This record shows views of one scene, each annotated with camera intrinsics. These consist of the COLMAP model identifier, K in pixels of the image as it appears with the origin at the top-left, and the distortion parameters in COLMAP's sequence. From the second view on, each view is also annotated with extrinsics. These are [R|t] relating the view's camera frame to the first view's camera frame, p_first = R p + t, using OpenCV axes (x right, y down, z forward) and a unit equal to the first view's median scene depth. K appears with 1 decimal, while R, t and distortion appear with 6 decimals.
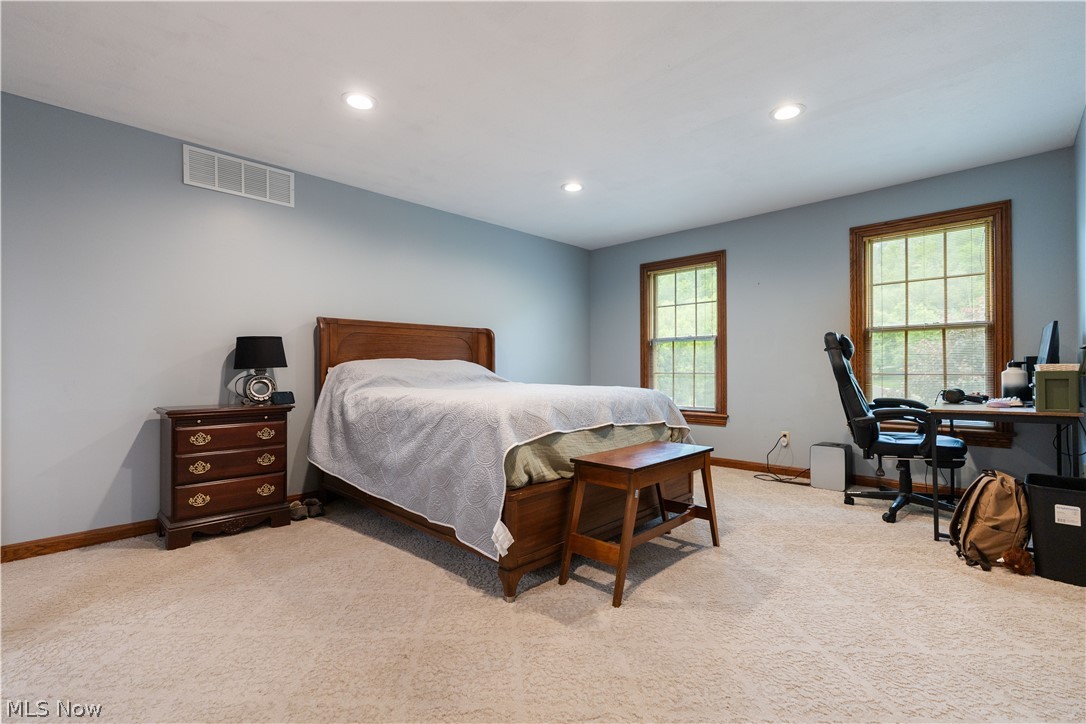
lens RADIAL K [[488.2, 0, 543.0], [0, 488.2, 362.0], [0, 0, 1]] dist [-0.001632, -0.000091]
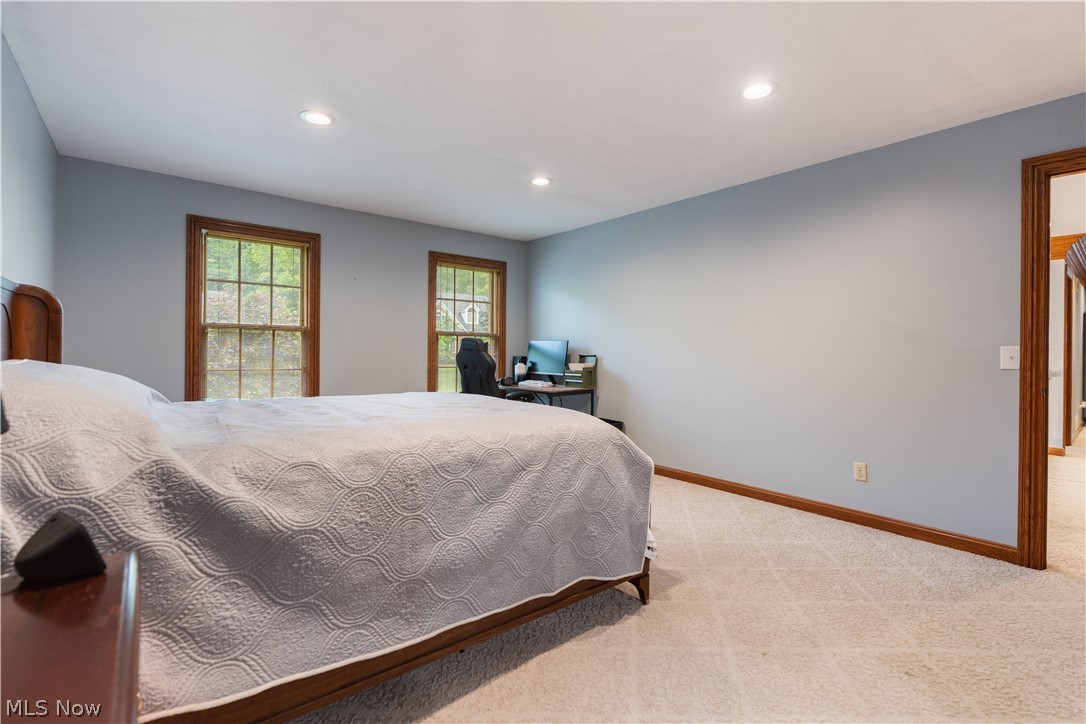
lens RADIAL K [[488.2, 0, 543.0], [0, 488.2, 362.0], [0, 0, 1]] dist [-0.001632, -0.000091]
pose [[0.130462, 0.002340, 0.991451, -0.435338], [-0.009308, 0.999956, -0.001135, 0.002734], [-0.991410, -0.009080, 0.130478, 0.439950]]
